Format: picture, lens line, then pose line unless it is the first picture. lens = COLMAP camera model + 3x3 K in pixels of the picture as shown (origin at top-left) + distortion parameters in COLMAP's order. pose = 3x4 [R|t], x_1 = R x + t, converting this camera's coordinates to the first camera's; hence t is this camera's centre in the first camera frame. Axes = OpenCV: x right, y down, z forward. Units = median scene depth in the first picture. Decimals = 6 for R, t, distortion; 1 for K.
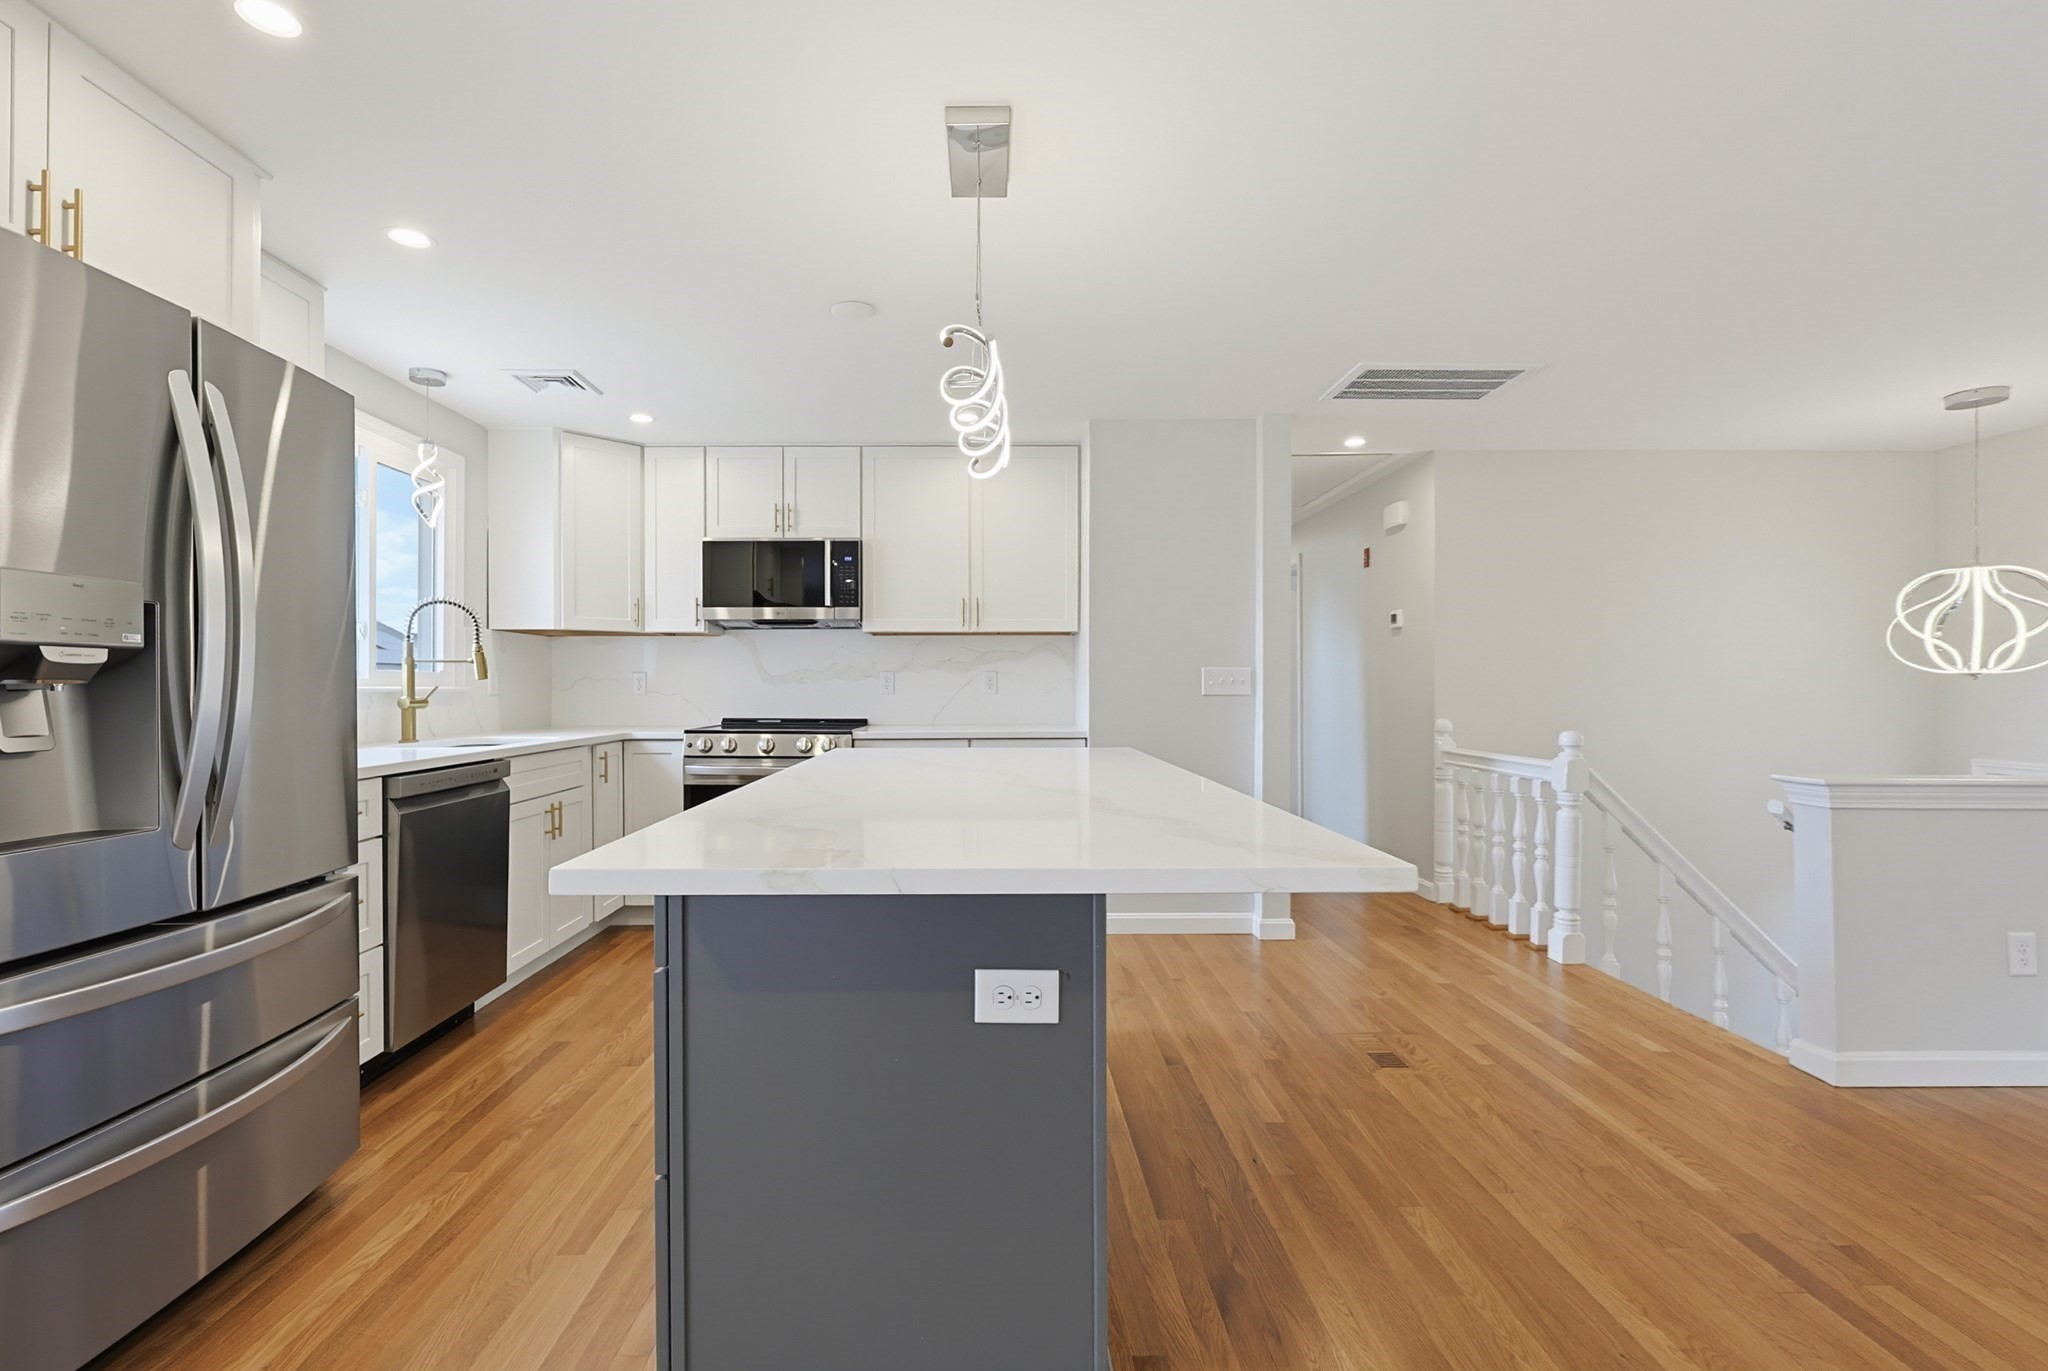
lens RADIAL K [[912.9, 0, 986.3], [0, 912.9, 690.4], [0, 0, 1]] dist [-0.001546, -0.000228]
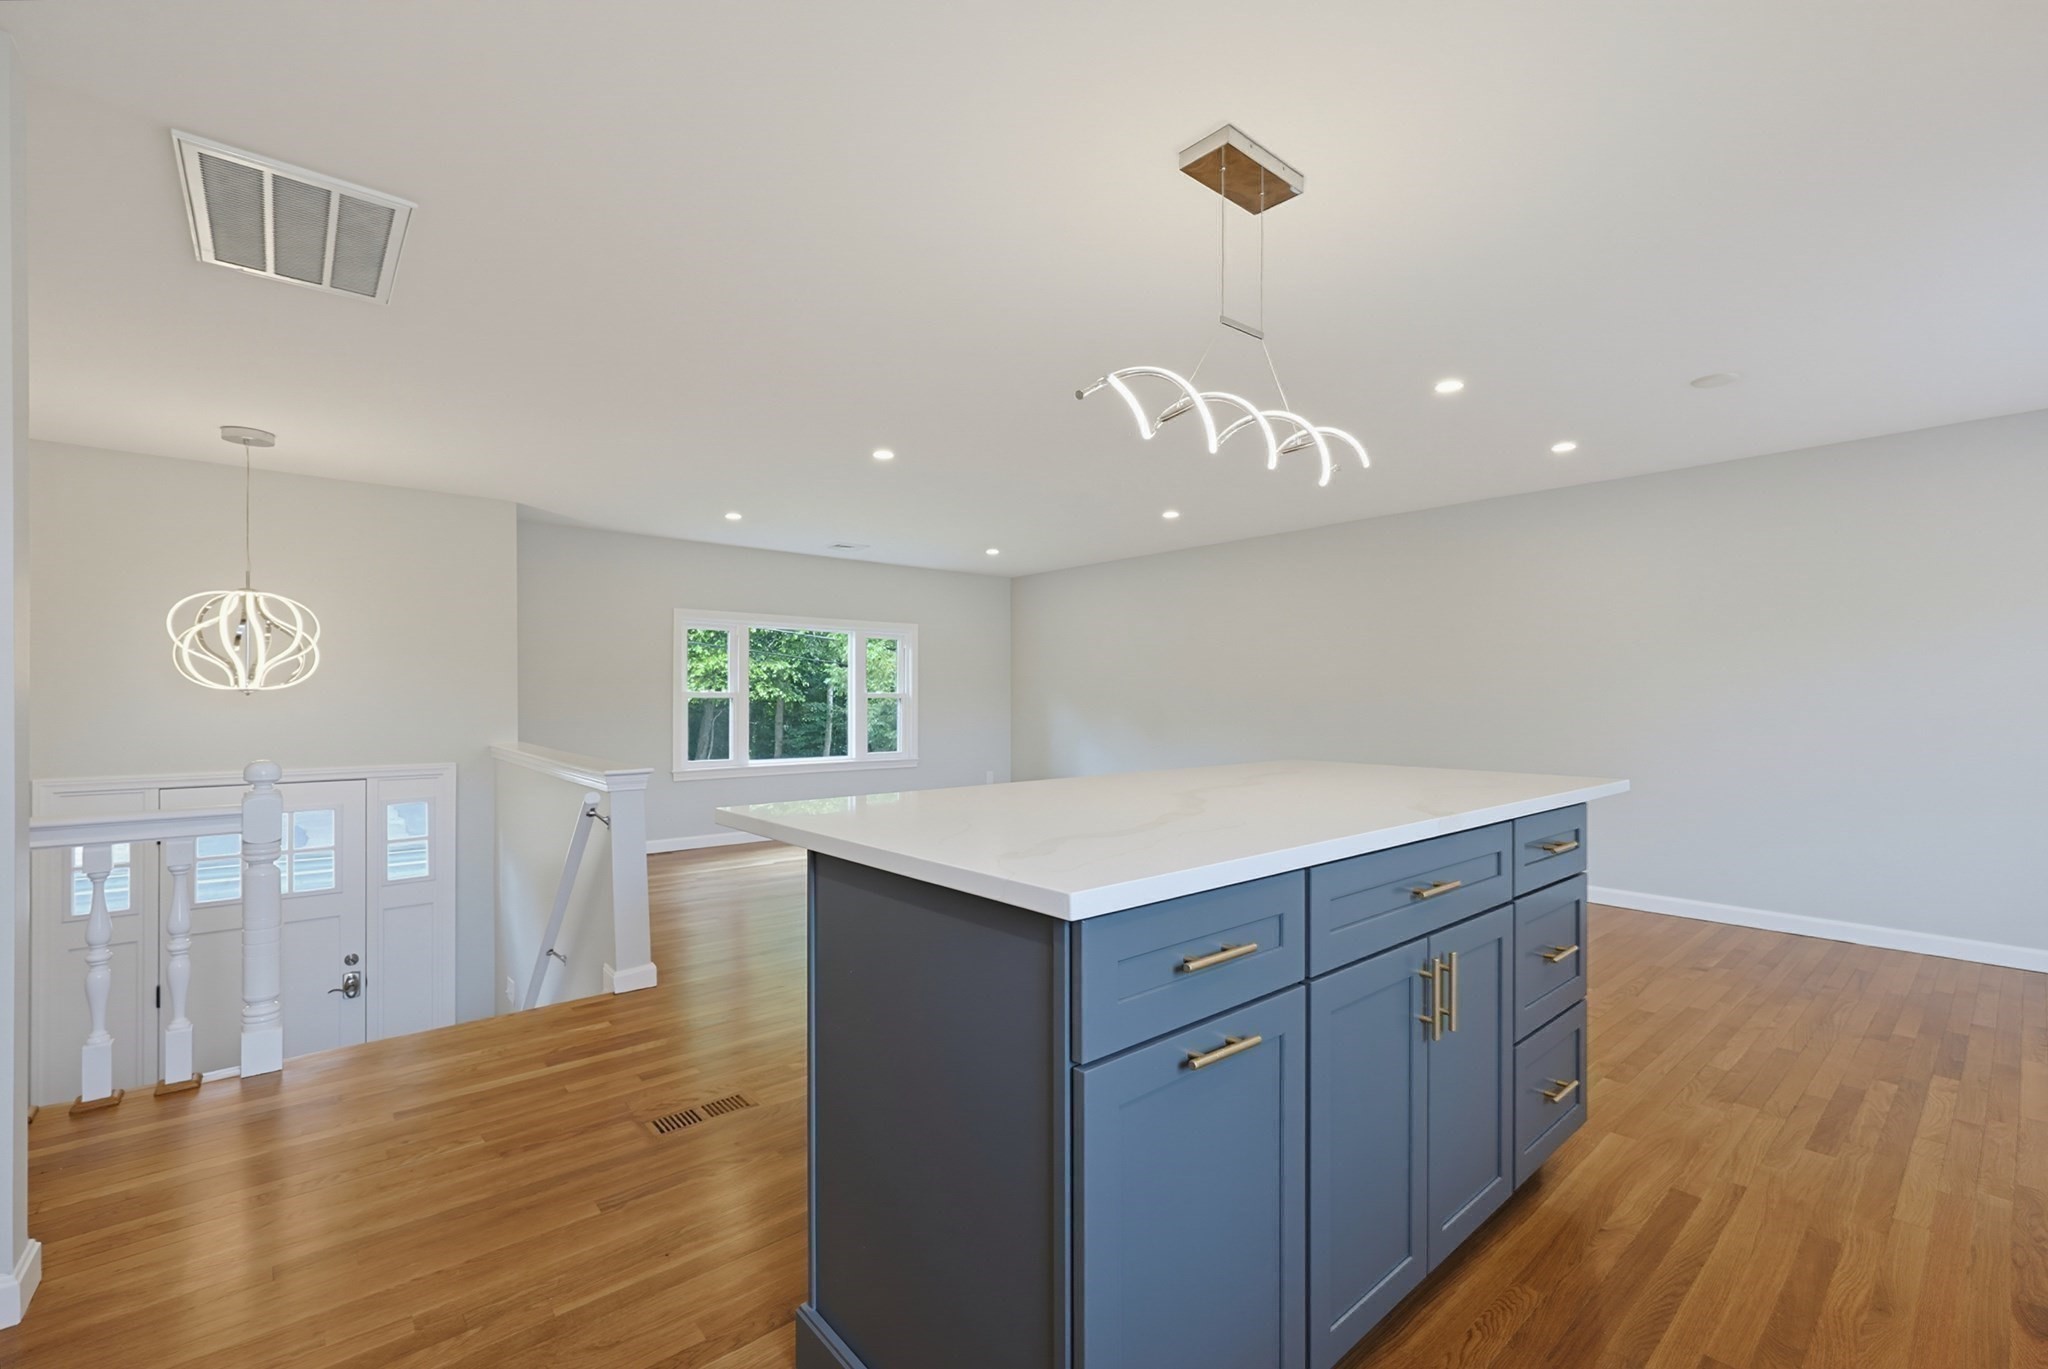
lens RADIAL K [[873.5, 0, 1027.5], [0, 873.5, 706.8], [0, 0, 1]] dist [-0.002467, -0.000148]
pose [[-0.652717, -0.005425, 0.757582, -0.306233], [0.004574, 0.999928, 0.011101, -0.005766], [-0.757588, 0.010711, -0.652646, 0.956229]]
